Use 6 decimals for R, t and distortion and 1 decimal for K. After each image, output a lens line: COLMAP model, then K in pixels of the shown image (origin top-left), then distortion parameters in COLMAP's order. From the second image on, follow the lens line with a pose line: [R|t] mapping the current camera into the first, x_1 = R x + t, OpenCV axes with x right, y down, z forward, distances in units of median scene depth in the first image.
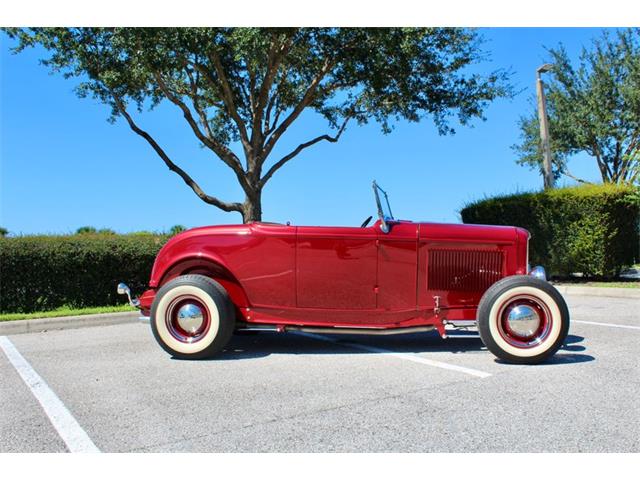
lens RADIAL K [[613.8, 0, 320.0], [0, 613.8, 240.0], [0, 0, 1]] dist [-0.154152, 0.176687]
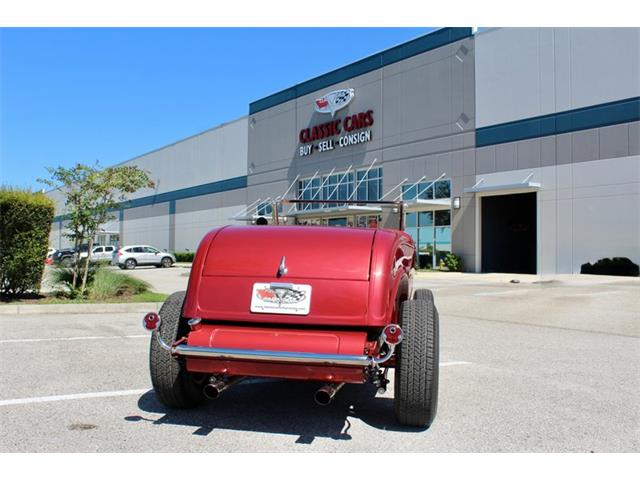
lens RADIAL K [[610.1, 0, 320.0], [0, 610.1, 240.0], [0, 0, 1]] dist [-0.151133, 0.176302]
pose [[-0.027395, 0.056973, 0.998000, -0.456702], [-0.035701, 0.997682, -0.057935, 0.016585], [-0.998987, -0.037217, -0.025298, 0.576949]]
